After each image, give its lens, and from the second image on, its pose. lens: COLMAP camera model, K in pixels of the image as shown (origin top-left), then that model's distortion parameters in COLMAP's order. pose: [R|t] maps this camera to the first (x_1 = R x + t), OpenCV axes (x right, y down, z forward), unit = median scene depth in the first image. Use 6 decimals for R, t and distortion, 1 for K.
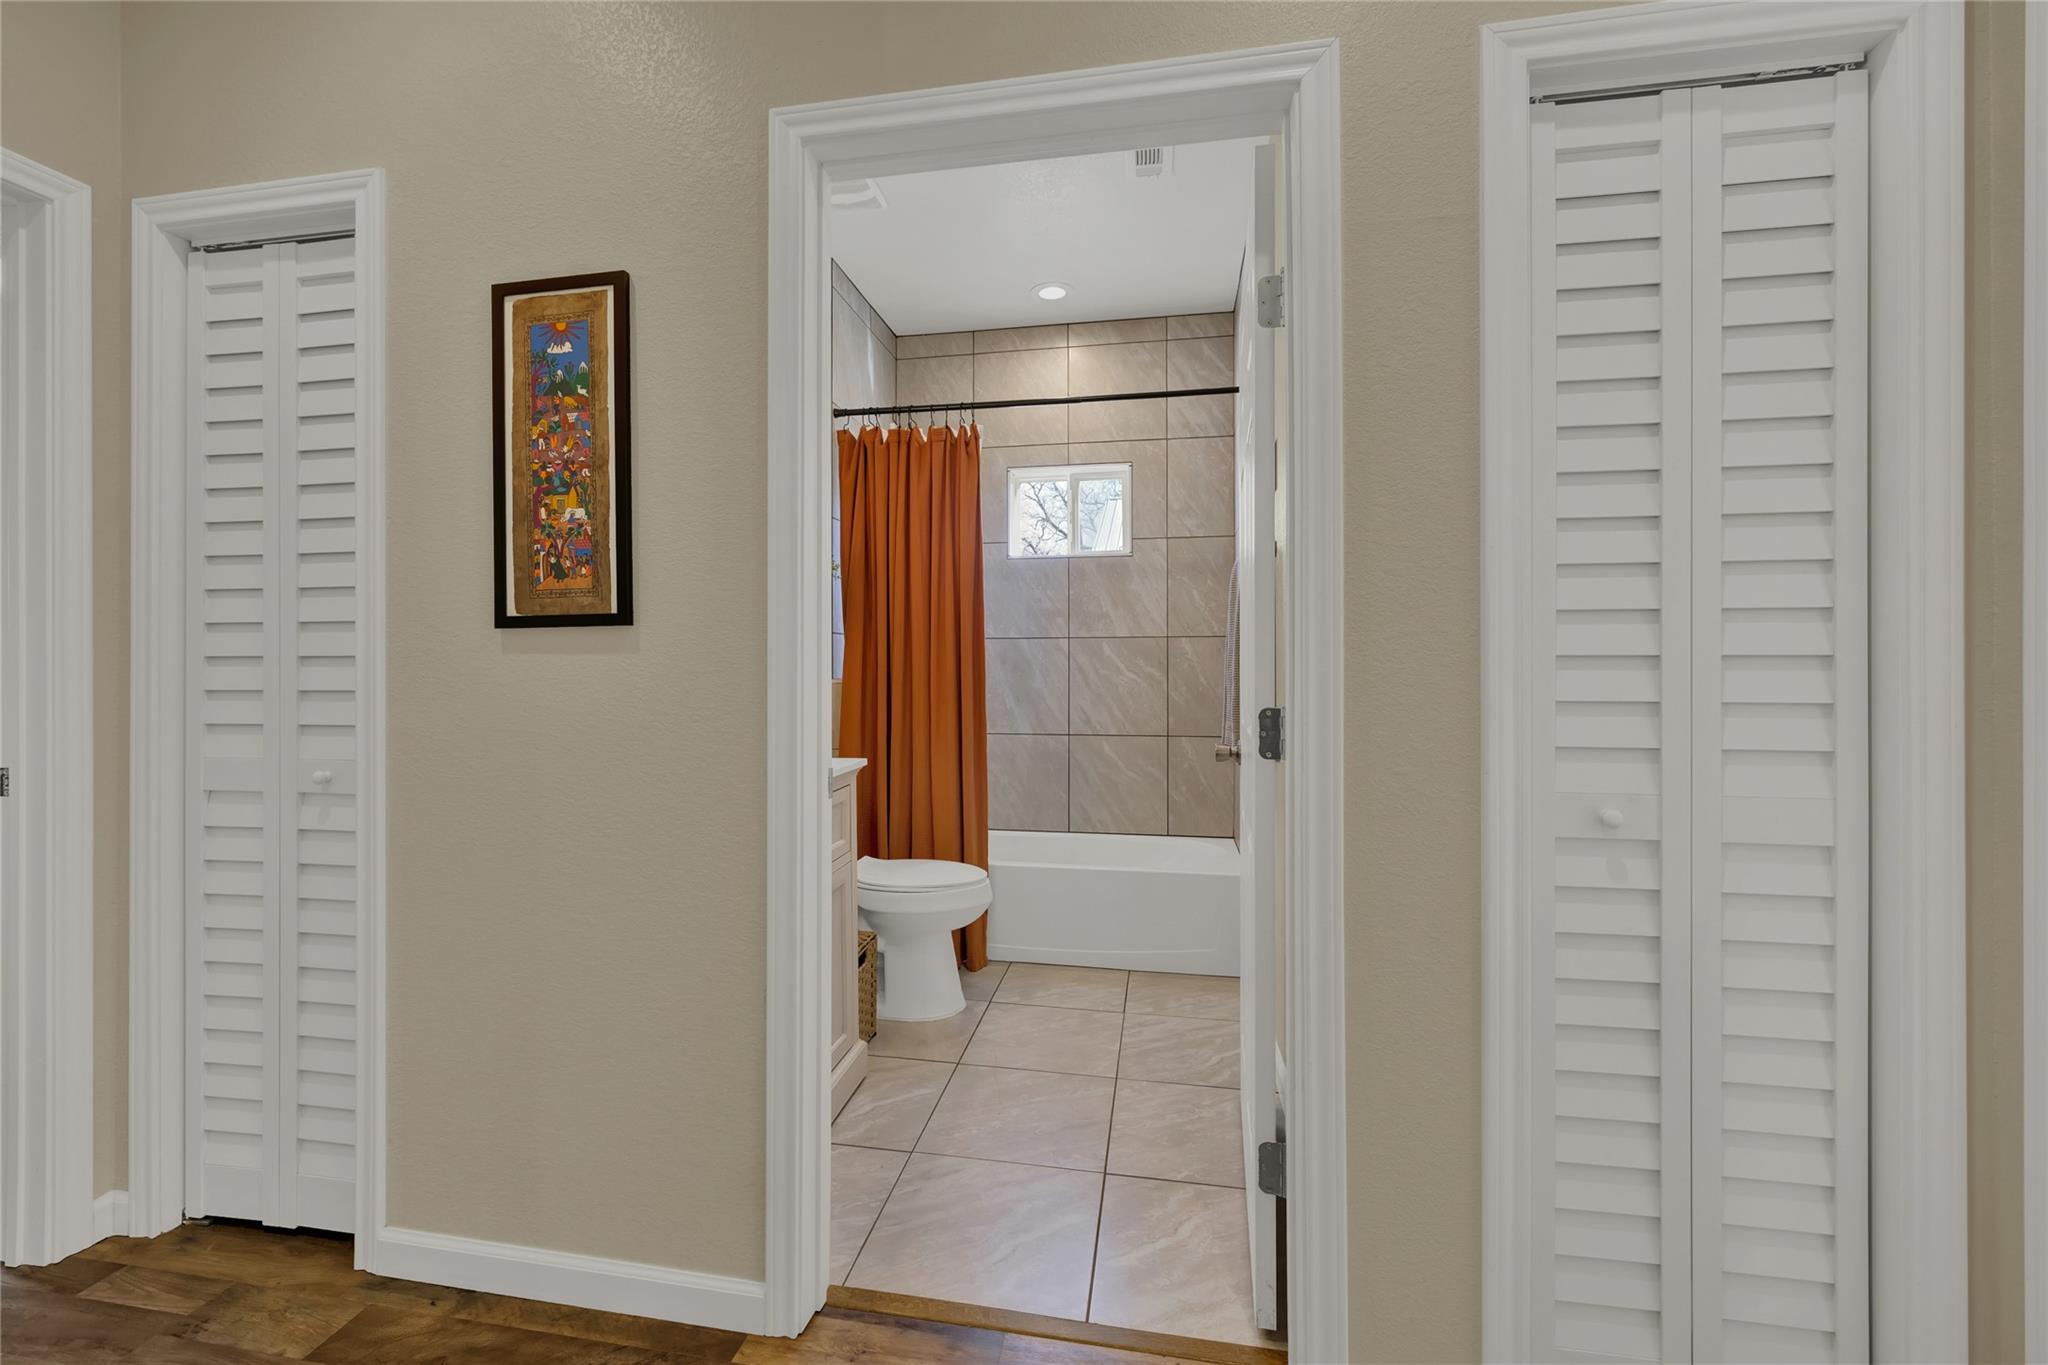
lens RADIAL K [[866.0, 0, 1016.4], [0, 866.0, 677.5], [0, 0, 1]] dist [-0.008868, 0.001697]
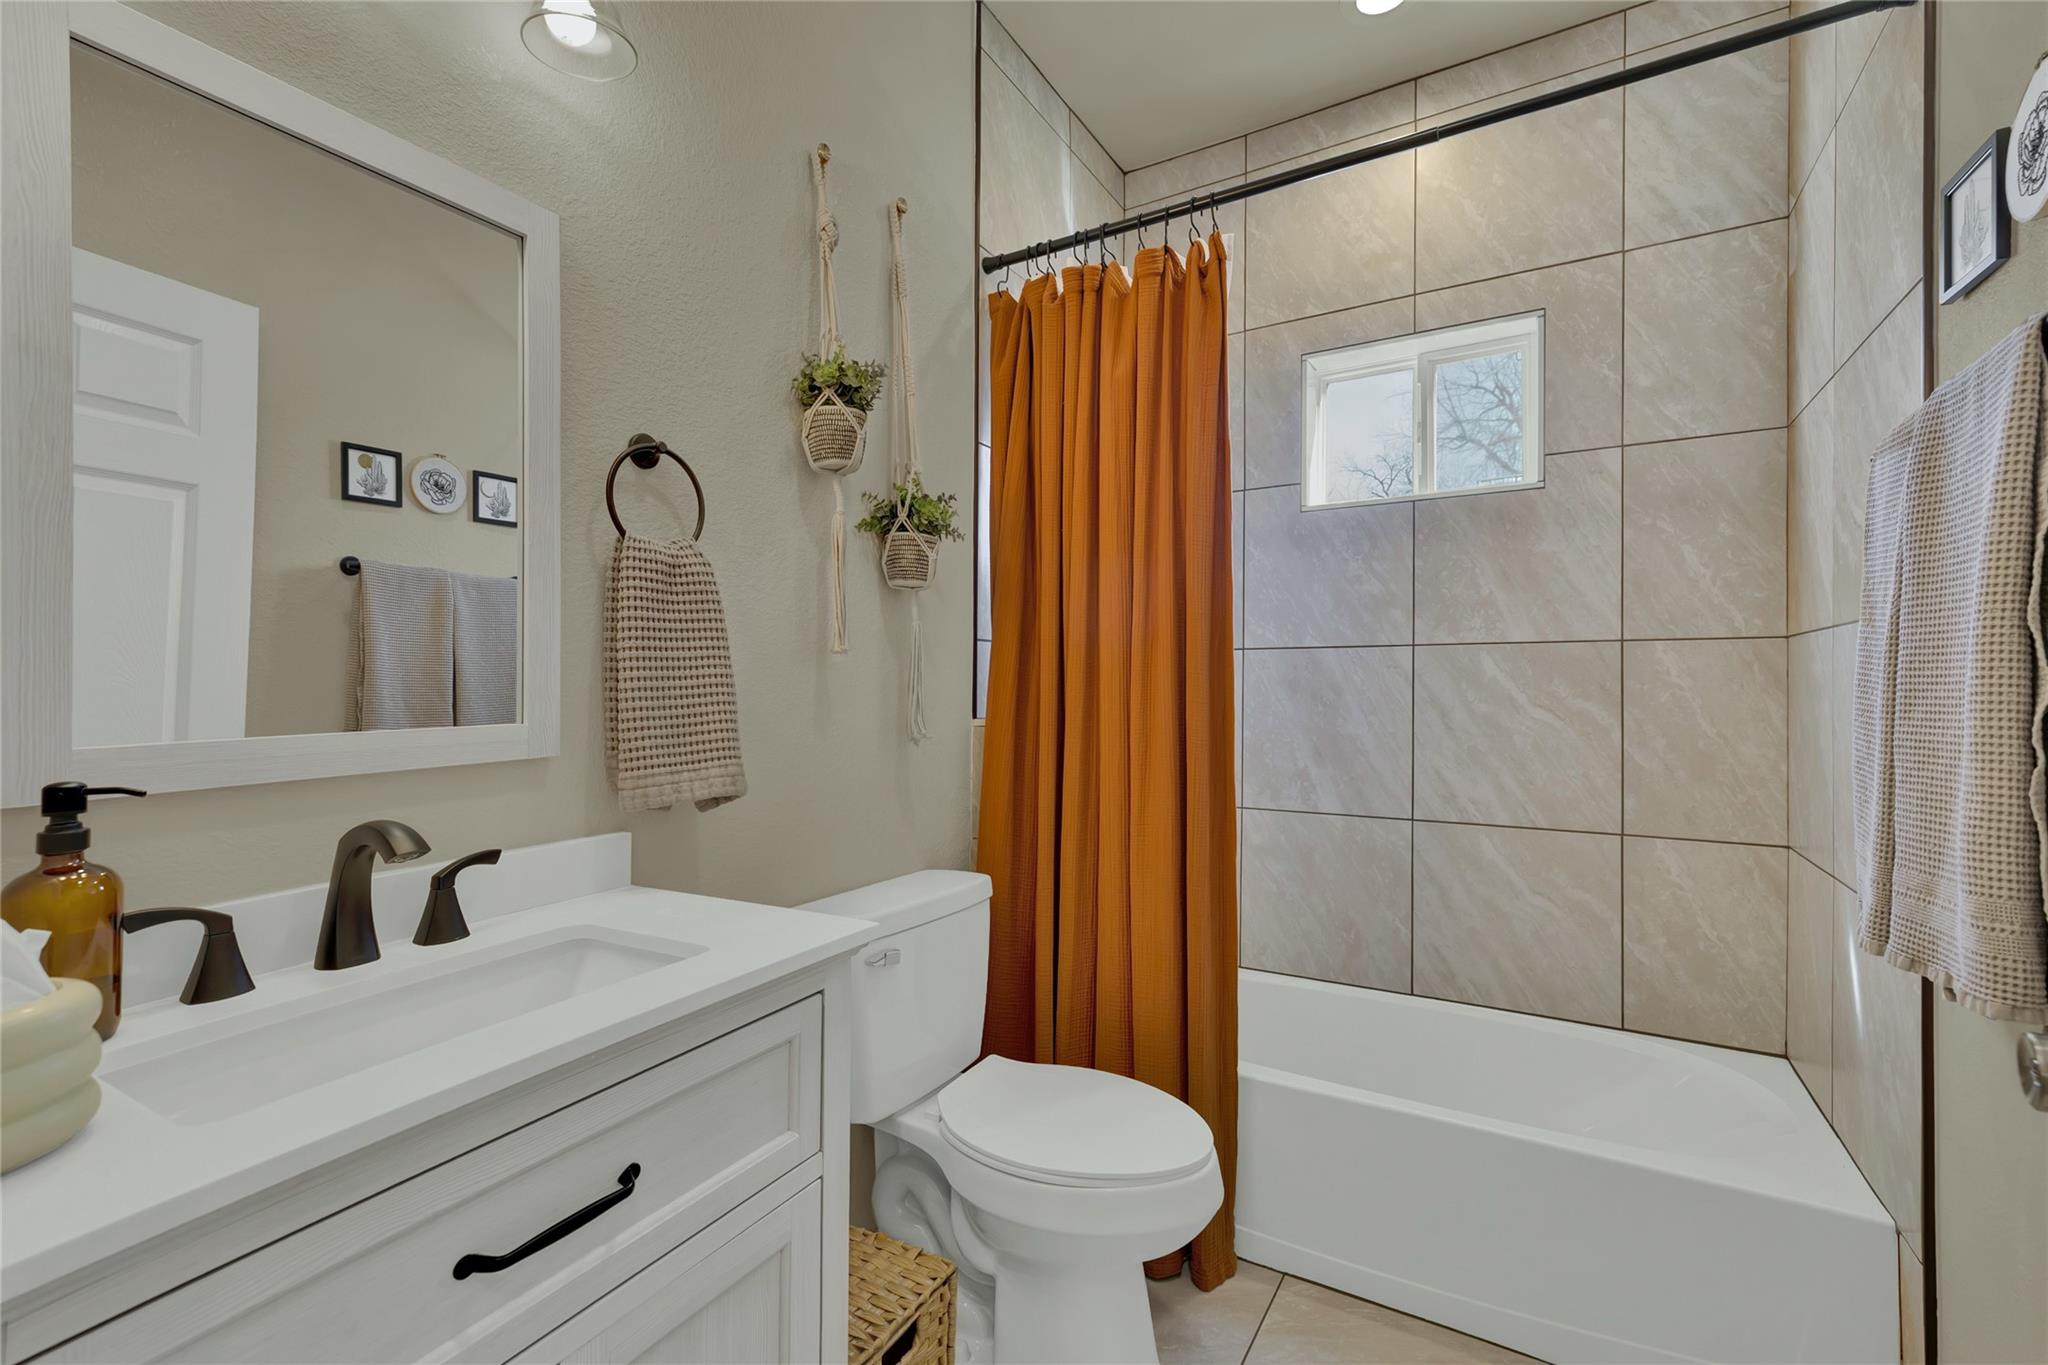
lens RADIAL K [[866.0, 0, 1053.6], [0, 866.0, 683.8], [0, 0, 1]] dist [-0.008868, 0.001697]
pose [[0.942212, 0.005642, -0.334971, 0.029782], [-0.010326, 0.999872, -0.012202, -0.012242], [0.334859, 0.014956, 0.942150, 0.415466]]
